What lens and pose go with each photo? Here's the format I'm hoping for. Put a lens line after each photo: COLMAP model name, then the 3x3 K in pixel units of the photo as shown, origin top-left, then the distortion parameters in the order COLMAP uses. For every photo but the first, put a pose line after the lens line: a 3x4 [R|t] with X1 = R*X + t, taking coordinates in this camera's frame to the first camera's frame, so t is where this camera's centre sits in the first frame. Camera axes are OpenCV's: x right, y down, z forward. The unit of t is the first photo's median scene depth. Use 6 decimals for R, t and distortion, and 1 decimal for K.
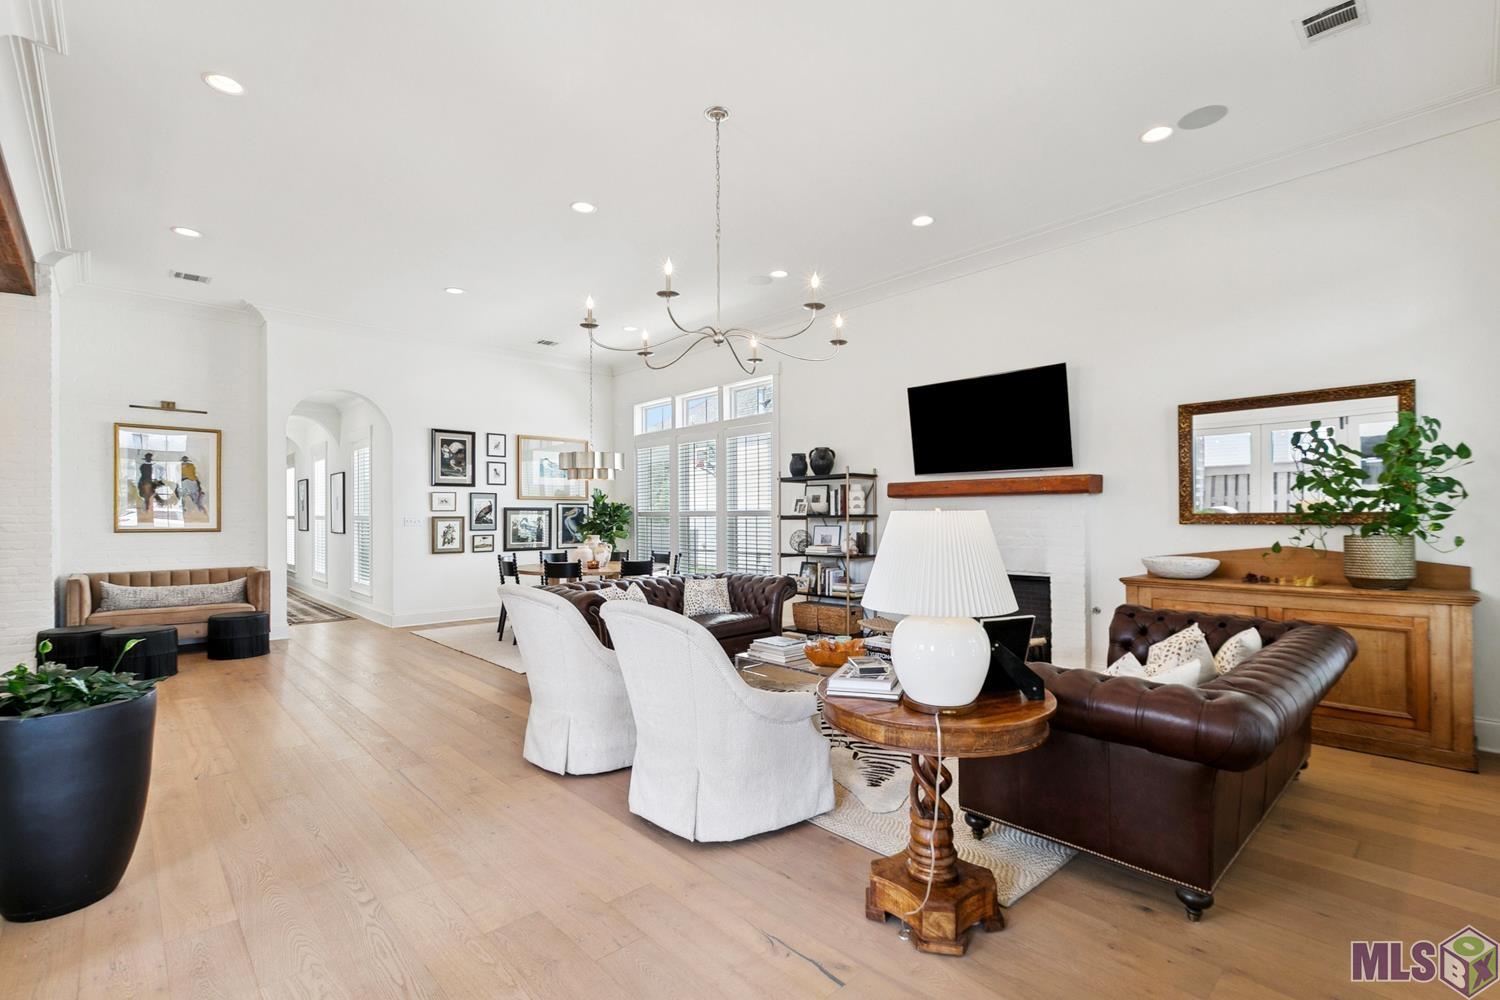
lens RADIAL K [[677.3, 0, 740.9], [0, 677.3, 514.1], [0, 0, 1]] dist [0.003815, 0.000330]
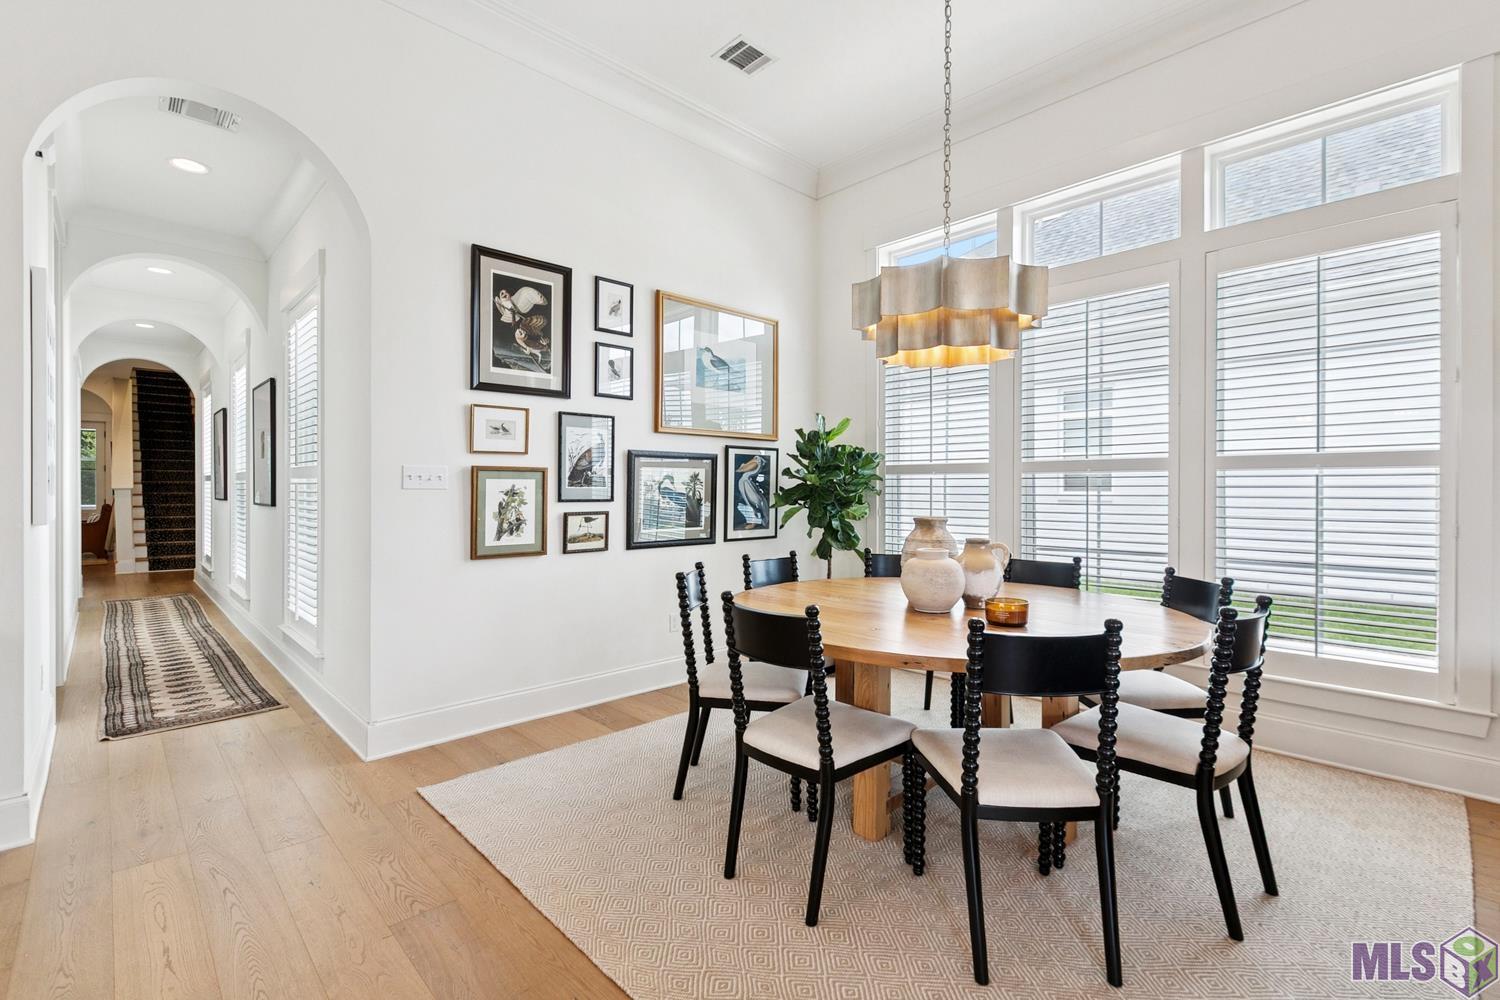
lens RADIAL K [[677.3, 0, 754.1], [0, 677.3, 490.6], [0, 0, 1]] dist [0.003815, 0.000330]
pose [[0.999564, 0.008725, 0.028222, -0.299775], [-0.009043, 0.999897, 0.011144, 0.011859], [-0.028122, -0.011394, 0.999540, 0.594985]]
